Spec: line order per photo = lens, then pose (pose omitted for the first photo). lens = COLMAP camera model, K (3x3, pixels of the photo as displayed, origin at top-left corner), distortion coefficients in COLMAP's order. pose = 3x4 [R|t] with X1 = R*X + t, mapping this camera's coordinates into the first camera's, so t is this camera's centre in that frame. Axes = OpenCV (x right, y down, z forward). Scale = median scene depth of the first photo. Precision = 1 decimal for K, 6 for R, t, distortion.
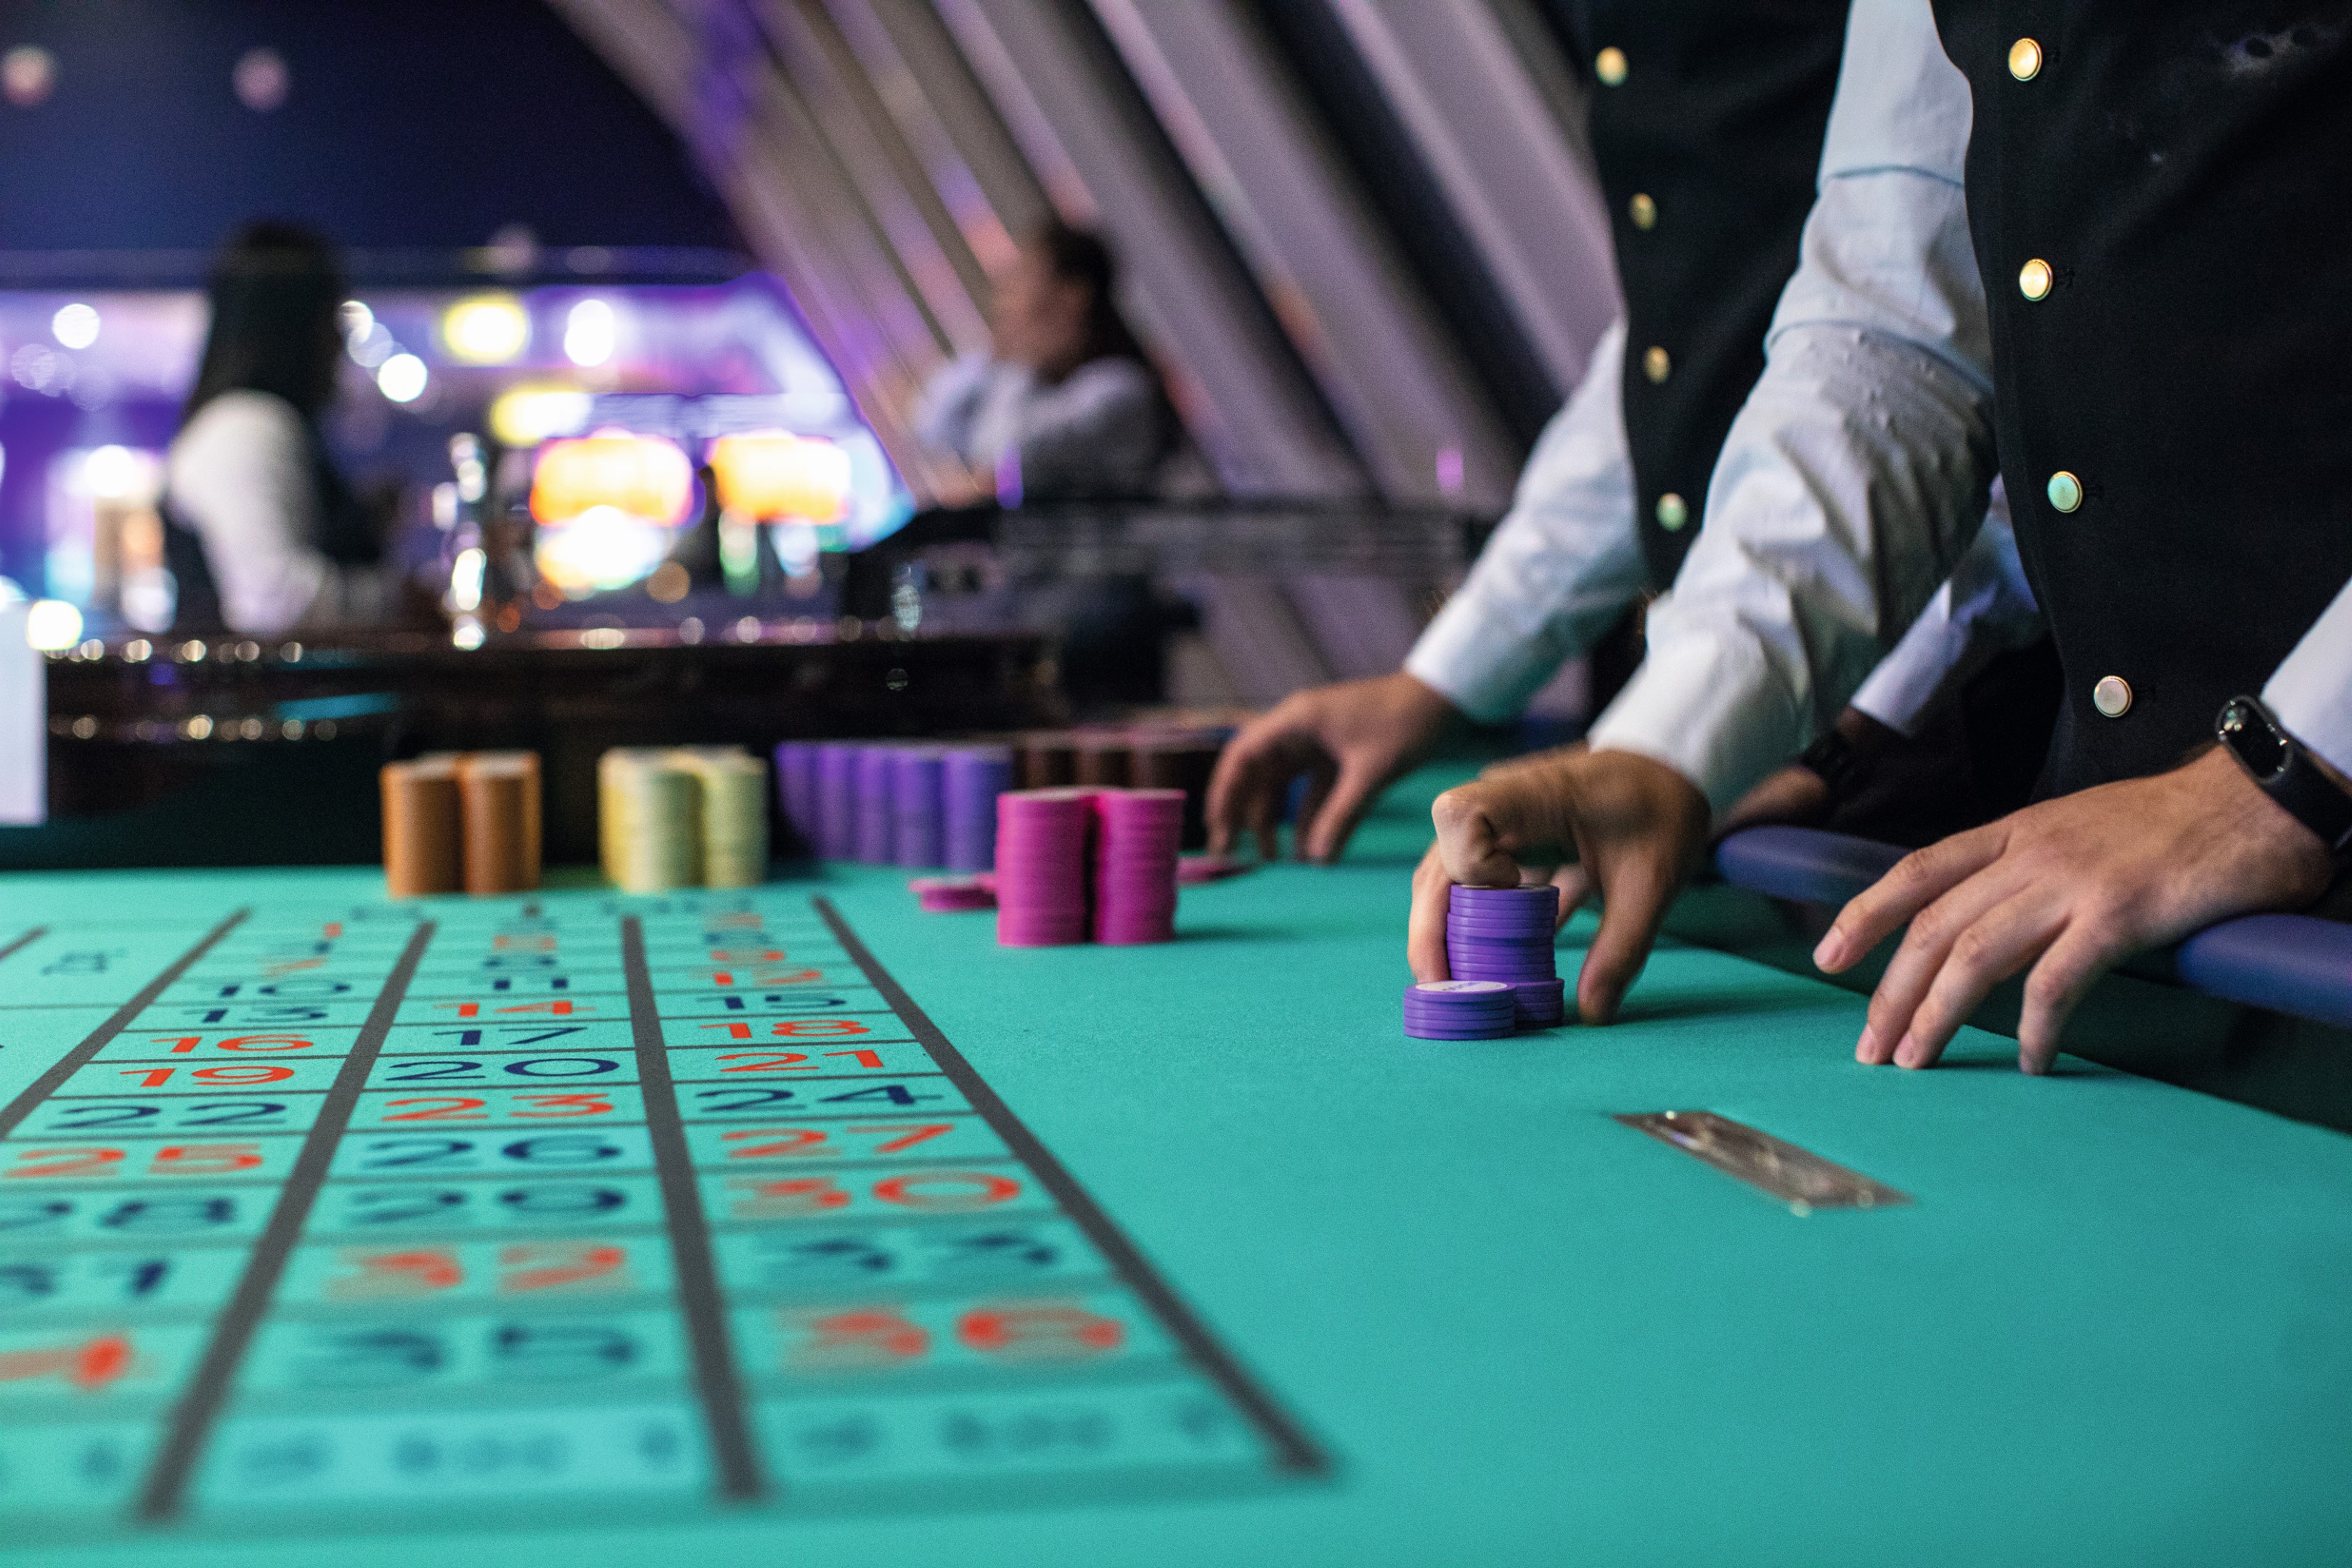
lens RADIAL K [[3444.6, 0, 1172.4], [0, 3444.6, 784.2], [0, 0, 1]] dist [-0.056224, 0.000000]
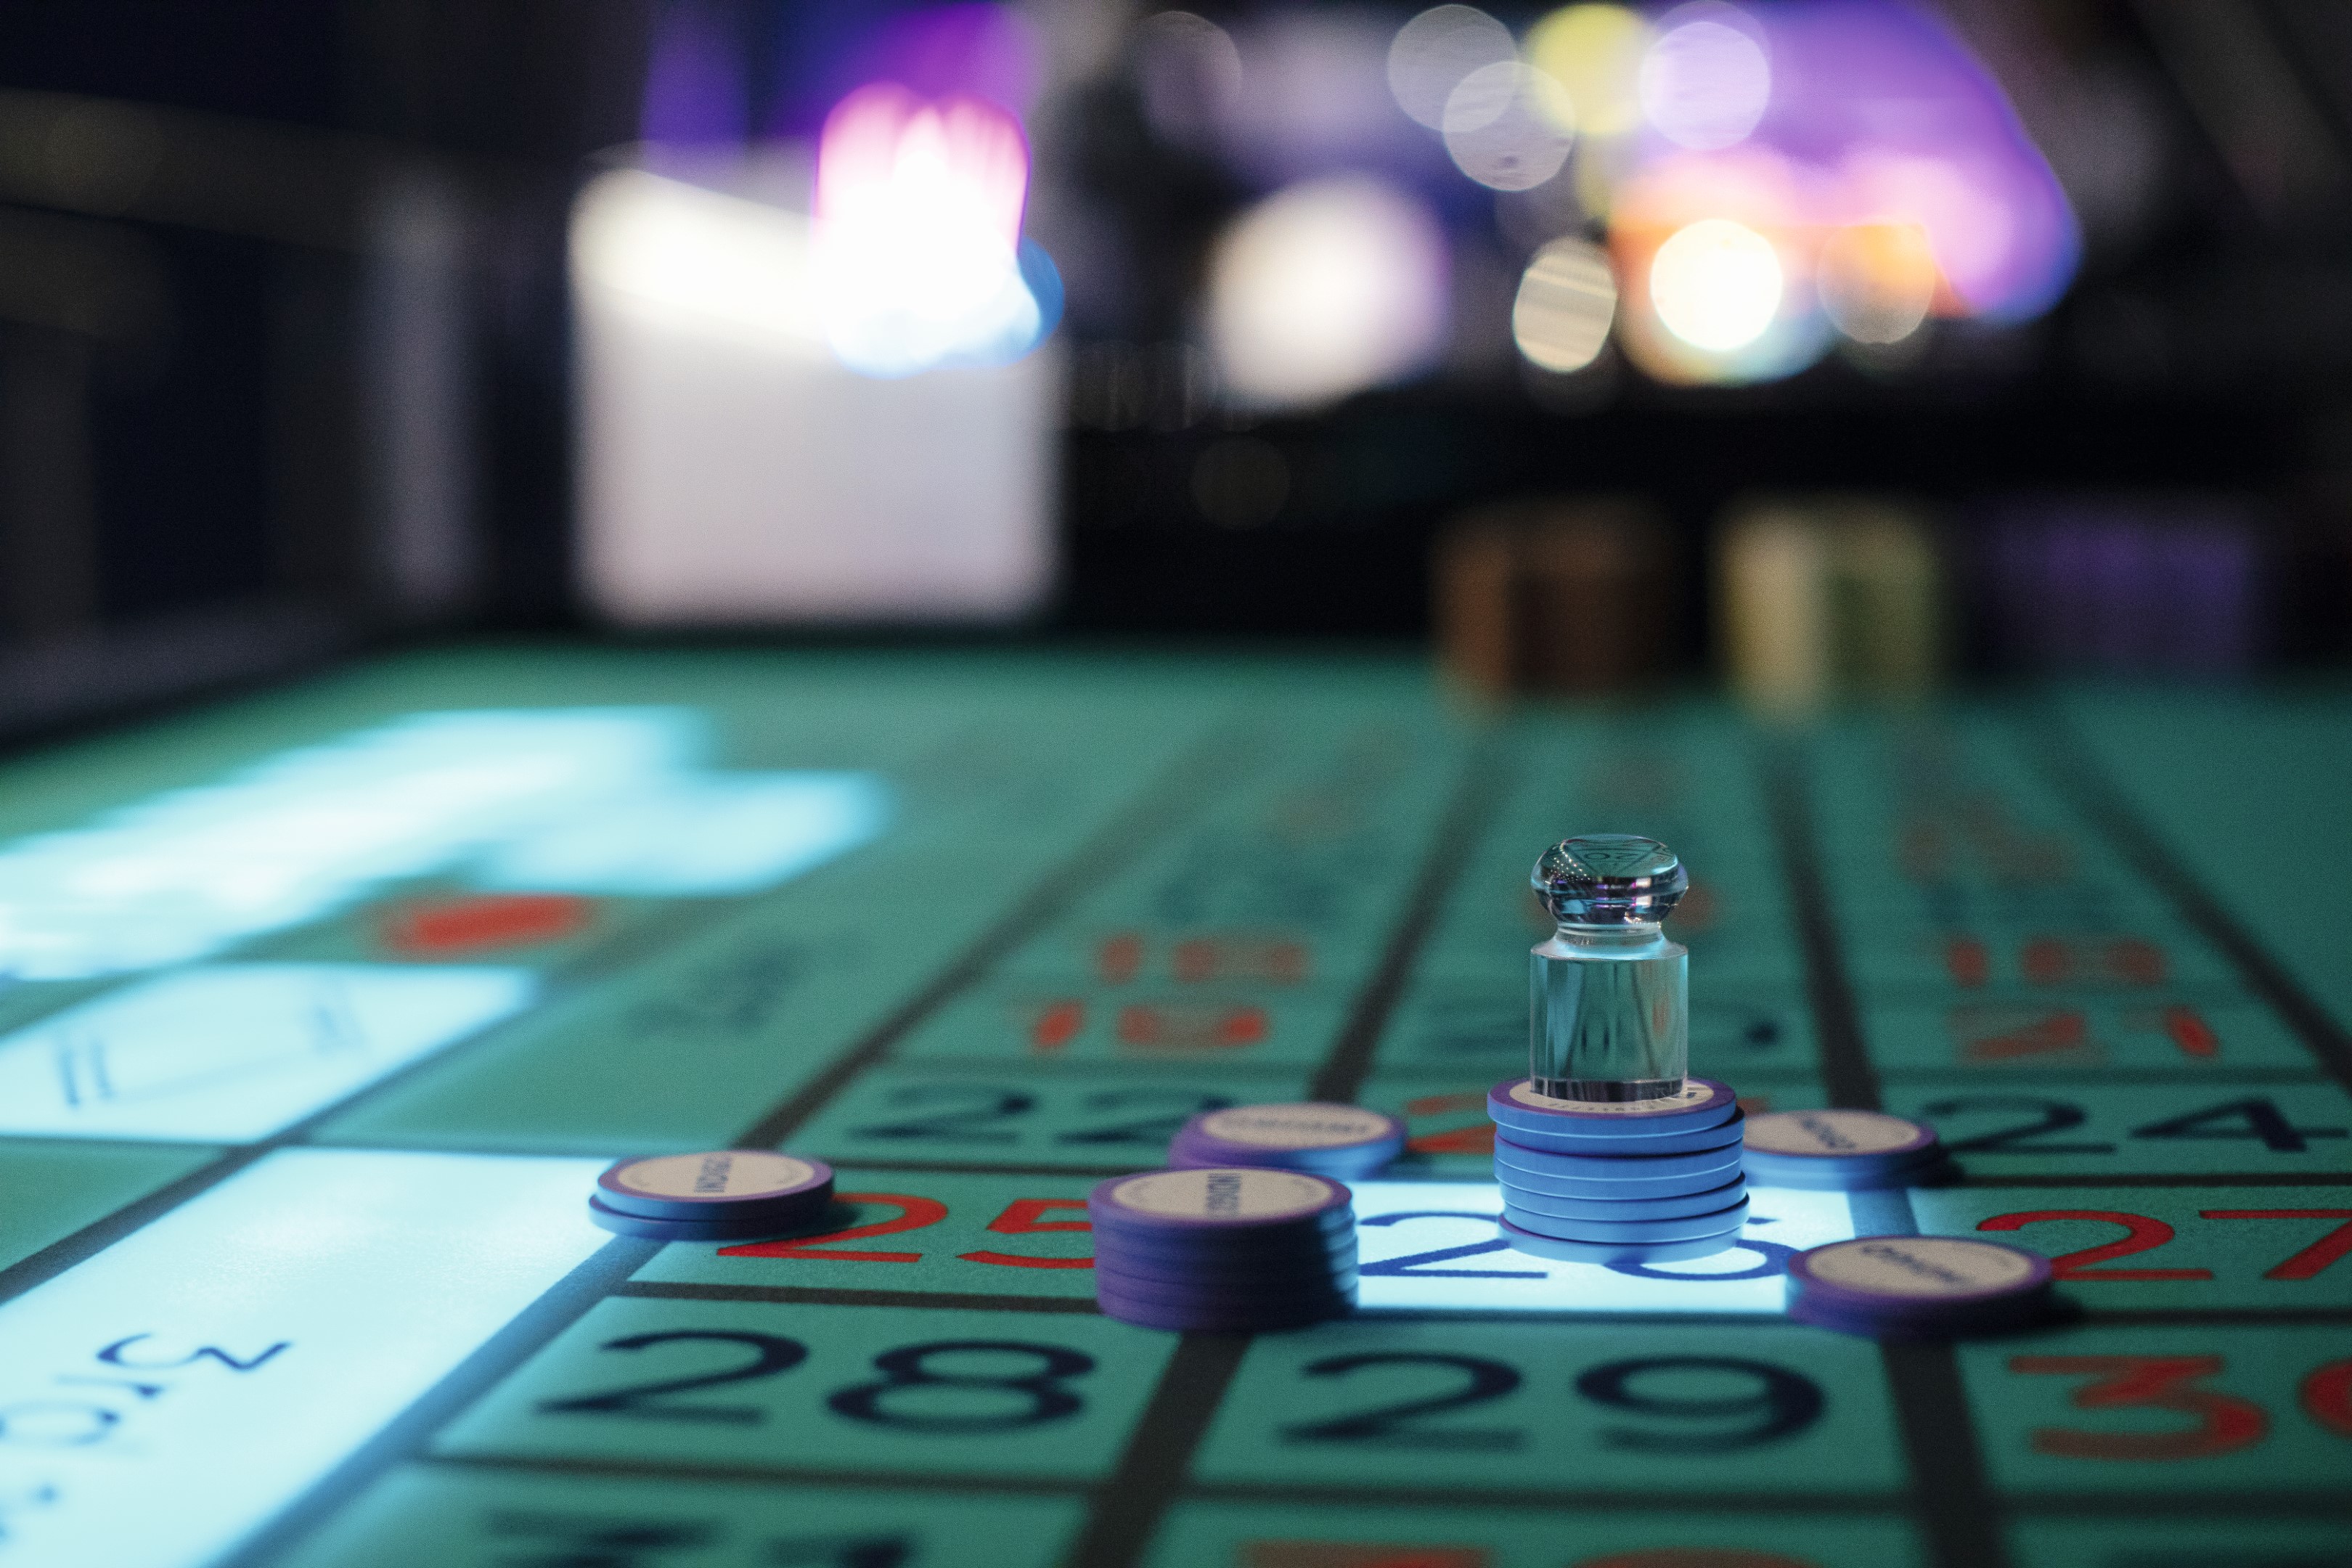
lens RADIAL K [[3444.6, 0, 1173.6], [0, 3444.6, 783.7], [0, 0, 1]] dist [-0.056224, 0.000000]
pose [[0.949841, 0.036516, -0.310593, -0.062558], [-0.015333, 0.997403, 0.070374, -0.004069], [0.312357, -0.062081, 0.947934, 0.320320]]
